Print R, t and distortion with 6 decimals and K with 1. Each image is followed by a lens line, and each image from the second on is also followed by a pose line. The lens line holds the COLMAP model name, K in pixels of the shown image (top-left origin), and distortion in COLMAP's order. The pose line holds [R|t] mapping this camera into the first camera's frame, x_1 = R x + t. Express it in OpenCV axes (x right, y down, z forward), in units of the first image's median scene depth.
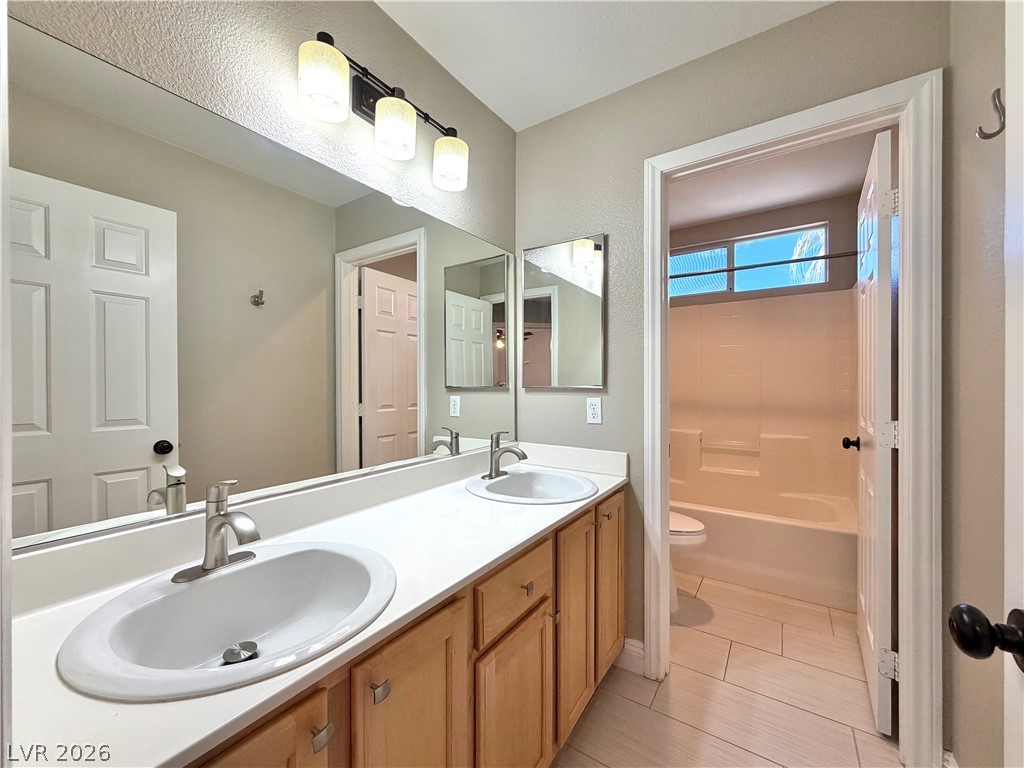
lens RADIAL K [[409.0, 0, 512.2], [0, 409.0, 379.0], [0, 0, 1]] dist [0.001054, 0.000440]
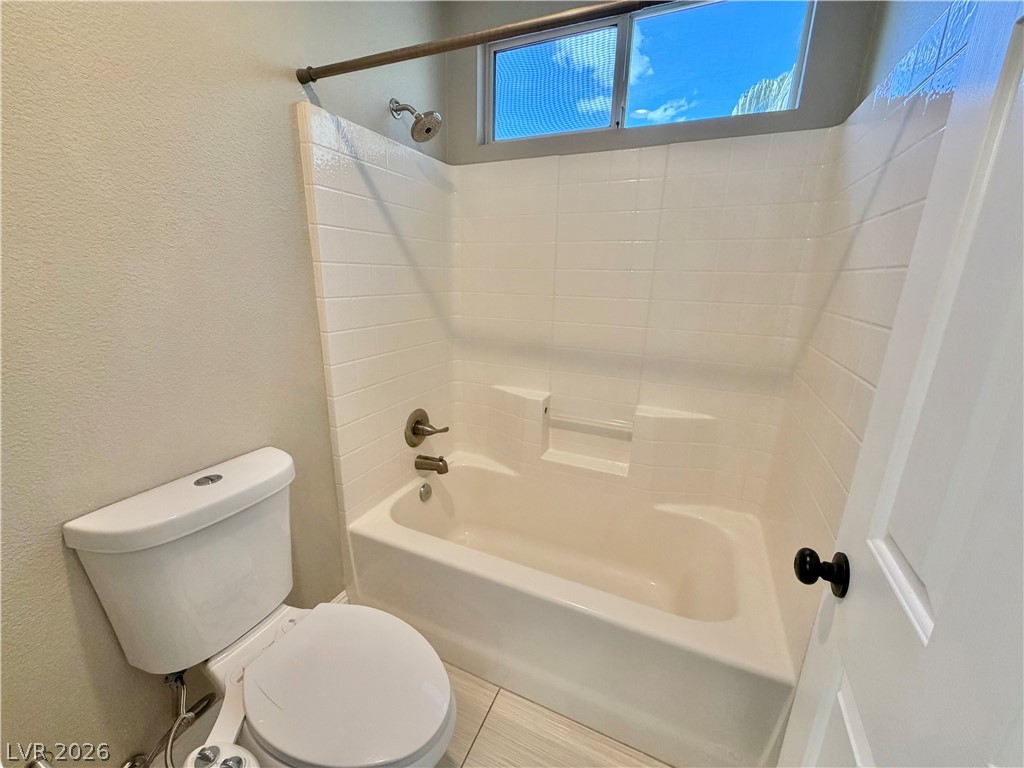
lens RADIAL K [[409.0, 0, 512.4], [0, 409.0, 378.6], [0, 0, 1]] dist [0.001054, 0.000440]
pose [[0.986537, -0.026547, 0.161367, 0.355686], [-0.016900, 0.964903, 0.262062, -0.052285], [-0.162661, -0.261261, 0.951464, 0.512294]]
